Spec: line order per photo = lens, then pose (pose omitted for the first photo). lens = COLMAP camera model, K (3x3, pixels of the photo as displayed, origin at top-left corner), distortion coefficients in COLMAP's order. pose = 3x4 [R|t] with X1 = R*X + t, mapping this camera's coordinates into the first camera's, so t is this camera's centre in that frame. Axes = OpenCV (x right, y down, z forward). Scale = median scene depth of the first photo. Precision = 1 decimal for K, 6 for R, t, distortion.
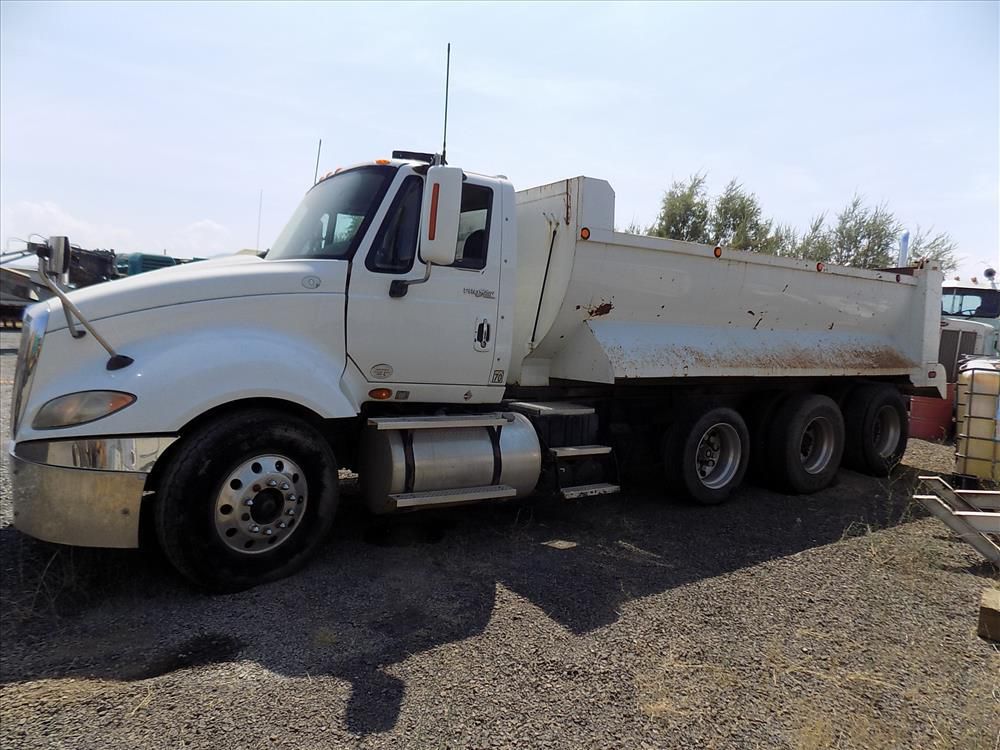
lens RADIAL K [[673.3, 0, 498.6], [0, 673.3, 372.3], [0, 0, 1]] dist [-0.062800, 0.050322]
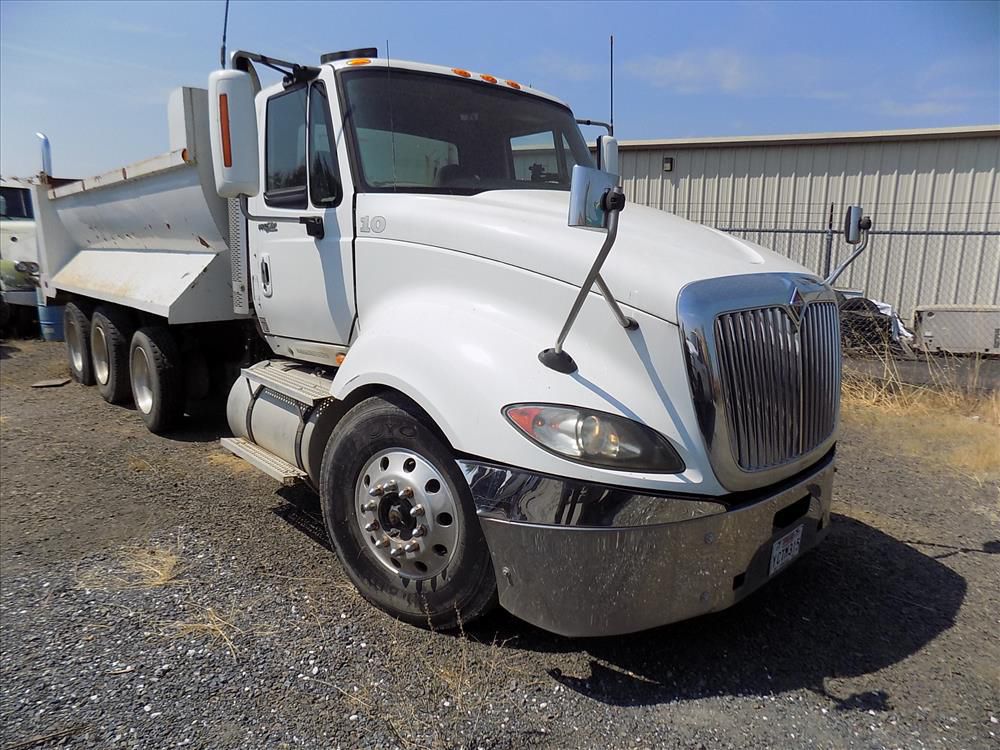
lens RADIAL K [[673.3, 0, 501.3], [0, 673.3, 372.6], [0, 0, 1]] dist [-0.062800, 0.050322]
pose [[-0.196663, -0.219669, 0.955547, -1.181244], [0.049959, 0.971068, 0.233520, -0.162018], [-0.979198, 0.093663, -0.179998, 1.292340]]
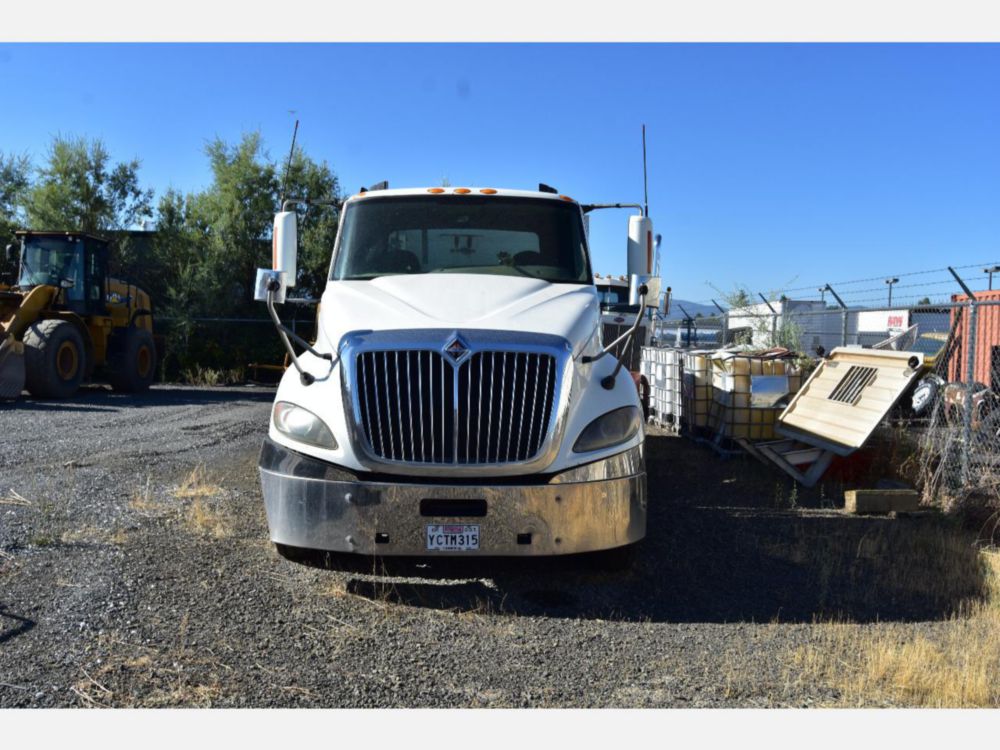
lens RADIAL K [[929.2, 0, 485.0], [0, 929.2, 396.4], [0, 0, 1]] dist [-0.040965, 0.000000]
pose [[0.508055, -0.086847, 0.856935, -1.617538], [0.065987, 0.995904, 0.061809, -0.080937], [-0.858793, 0.025145, 0.511705, 0.303040]]
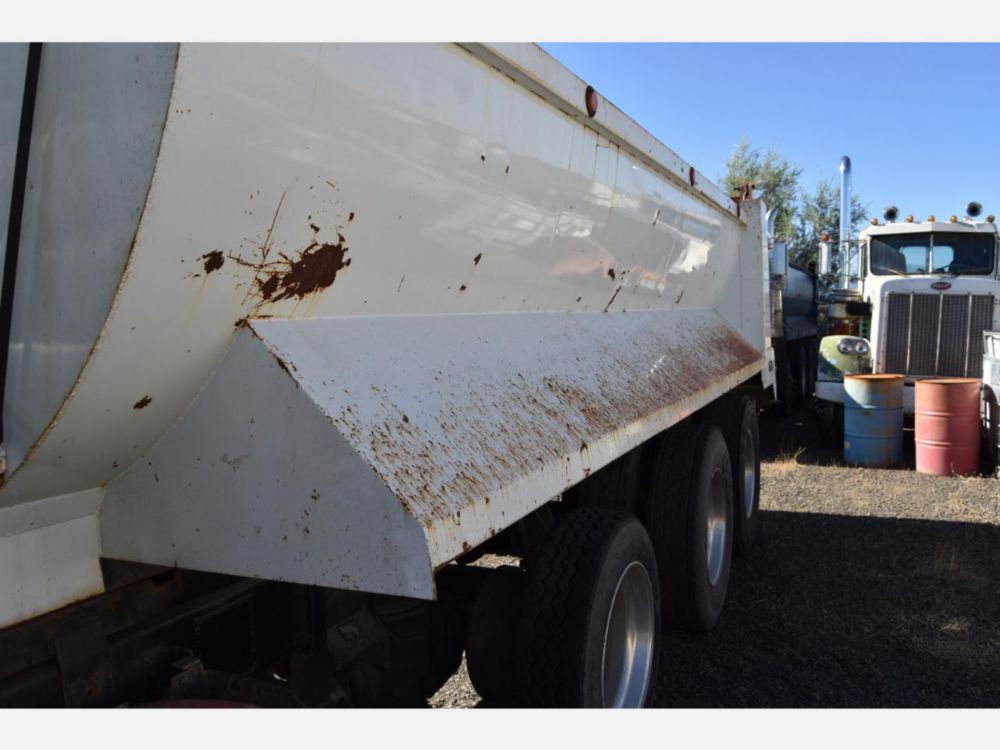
lens RADIAL K [[776.8, 0, 503.5], [0, 776.8, 380.5], [0, 0, 1]] dist [-0.091637, 0.037232]
pose [[0.828056, -0.104750, 0.550773, 0.064500], [0.106723, 0.993878, 0.028571, -0.063445], [-0.550395, 0.035122, 0.834166, 0.856606]]
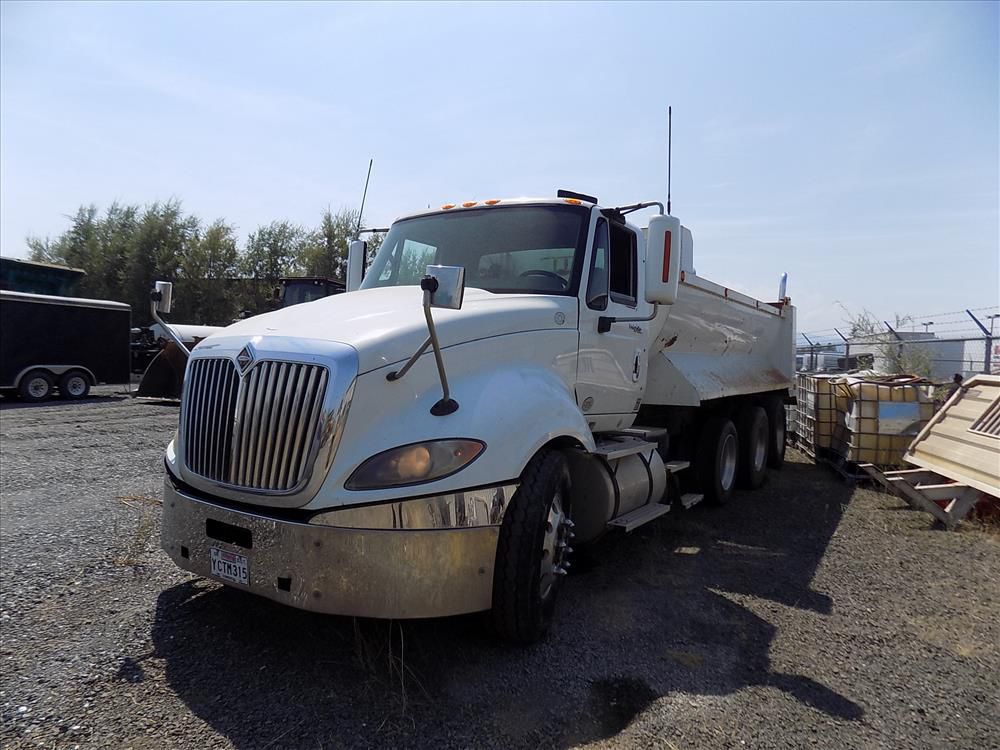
lens RADIAL K [[673.3, 0, 499.8], [0, 673.3, 375.1], [0, 0, 1]] dist [-0.062800, 0.050322]
pose [[0.896425, -0.015515, 0.442924, -0.723118], [0.024622, 0.999587, -0.014818, -0.033294], [-0.442511, 0.024189, 0.896437, 0.123879]]
